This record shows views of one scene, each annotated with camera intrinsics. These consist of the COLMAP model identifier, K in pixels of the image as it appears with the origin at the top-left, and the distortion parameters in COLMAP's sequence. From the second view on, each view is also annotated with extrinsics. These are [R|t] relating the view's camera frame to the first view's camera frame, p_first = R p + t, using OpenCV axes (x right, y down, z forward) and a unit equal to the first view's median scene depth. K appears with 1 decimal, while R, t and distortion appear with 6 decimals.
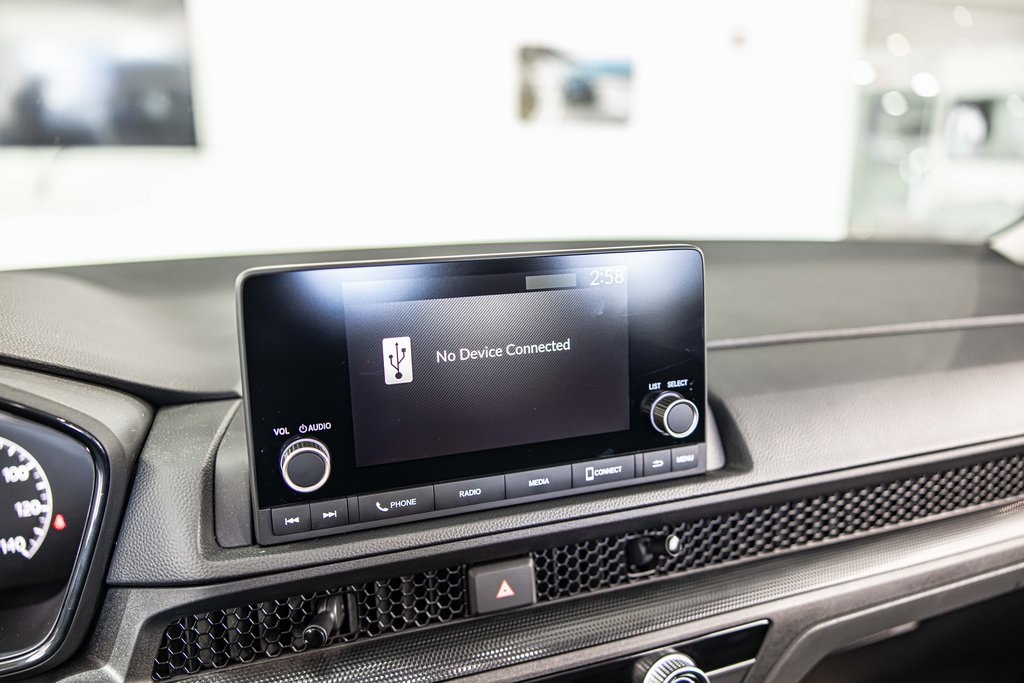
lens RADIAL K [[761.6, 0, 512.0], [0, 761.6, 341.5], [0, 0, 1]] dist [0.002705, -0.000467]
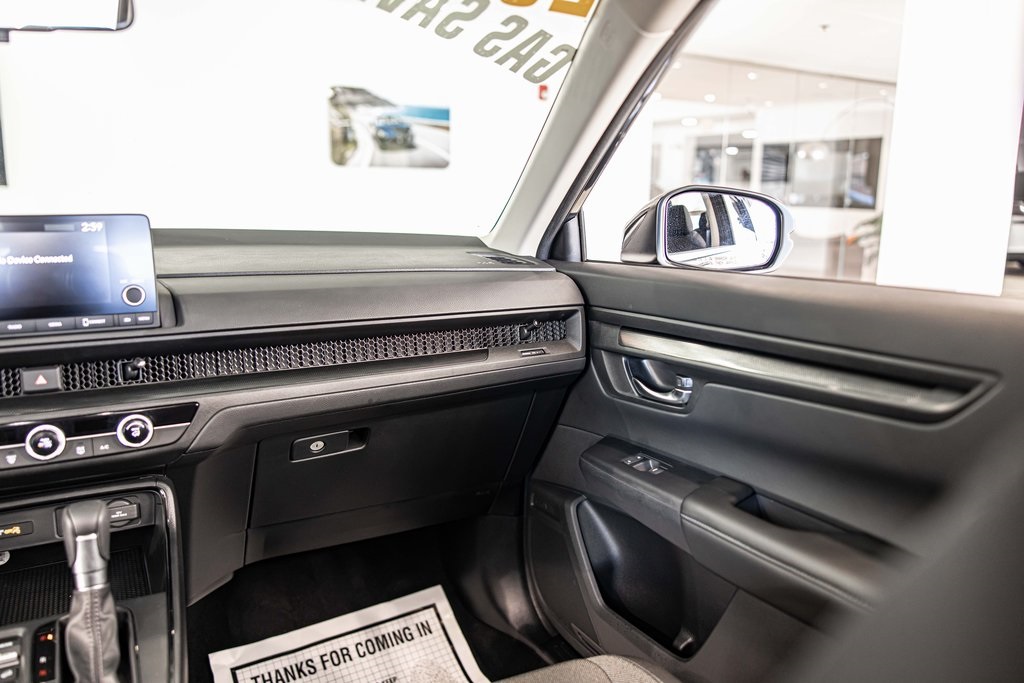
lens RADIAL K [[794.5, 0, 506.8], [0, 794.5, 336.5], [0, 0, 1]] dist [0.004126, -0.003564]
pose [[0.986987, -0.015656, 0.160037, 0.757008], [0.026243, 0.997589, -0.064253, 0.326381], [-0.158645, 0.067616, 0.985018, -1.108775]]
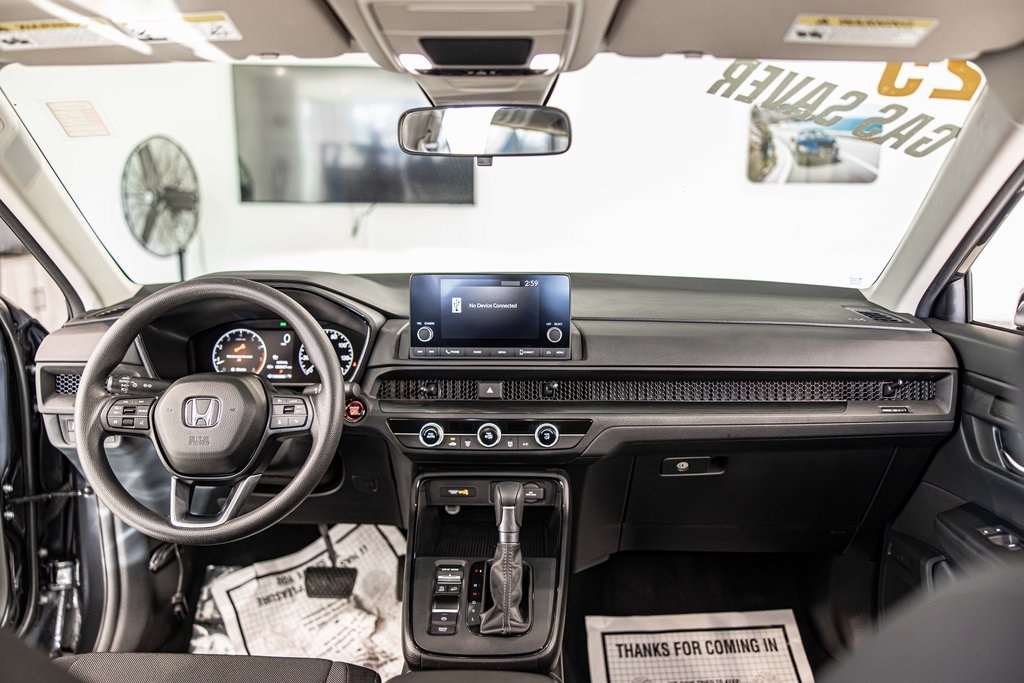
lens RADIAL K [[794.5, 0, 506.8], [0, 794.5, 336.5], [0, 0, 1]] dist [0.004126, -0.003564]
pose [[0.938932, 0.072600, -0.336356, 0.898021], [-0.094325, 0.994351, -0.048682, 0.227758], [0.330921, 0.077436, 0.940476, -1.554514]]
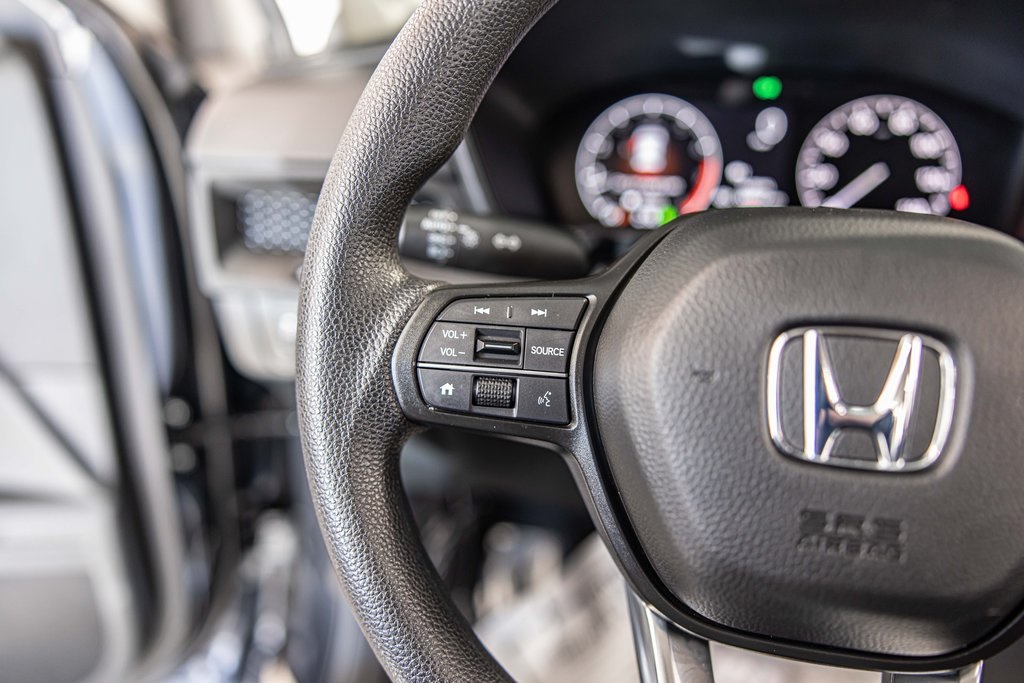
lens RADIAL K [[761.6, 0, 512.0], [0, 761.6, 341.5], [0, 0, 1]] dist [0.002705, -0.000467]
pose [[0.851955, 0.207273, -0.480843, -0.578042], [-0.132668, 0.973798, 0.184706, 0.321724], [0.506529, -0.093569, 0.857131, -0.235142]]
